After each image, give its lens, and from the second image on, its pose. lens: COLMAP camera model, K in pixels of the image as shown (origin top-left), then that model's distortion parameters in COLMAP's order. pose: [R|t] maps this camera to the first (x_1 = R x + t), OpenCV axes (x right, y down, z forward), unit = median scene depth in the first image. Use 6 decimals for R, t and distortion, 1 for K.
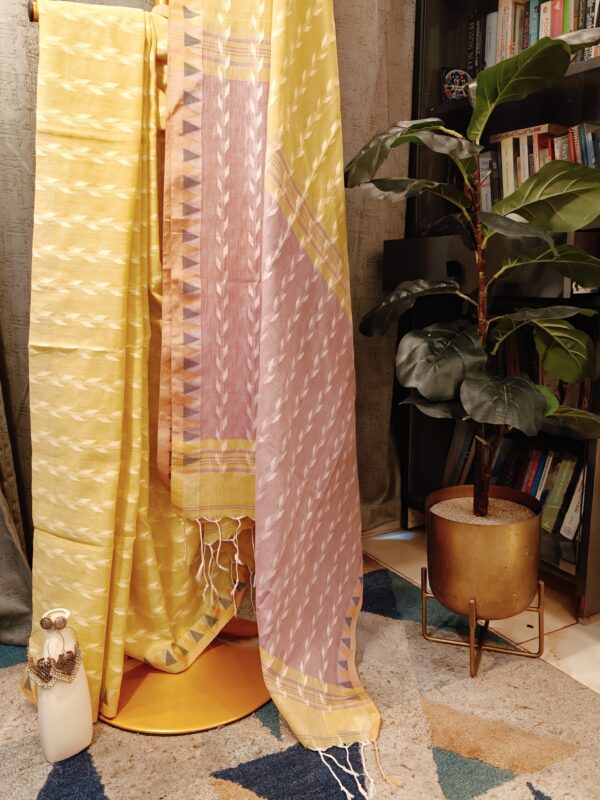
lens RADIAL K [[714.9, 0, 300.0], [0, 714.9, 400.0], [0, 0, 1]] dist [0.122360, -0.329376]
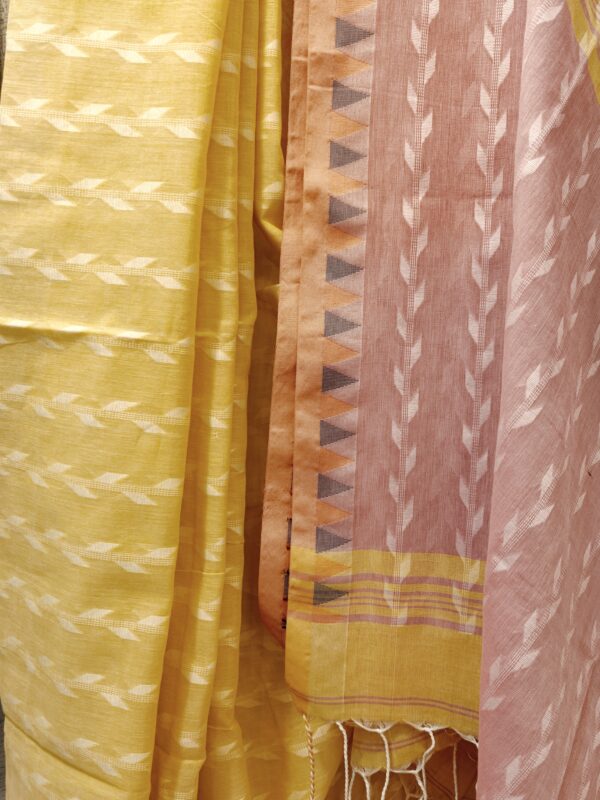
lens RADIAL K [[714.9, 0, 300.0], [0, 714.9, 400.0], [0, 0, 1]] dist [0.122360, -0.329376]
pose [[0.979468, 0.025889, -0.199929, -0.086688], [-0.042373, 0.996004, -0.078614, -0.001229], [0.197095, 0.085472, 0.976652, 0.564795]]
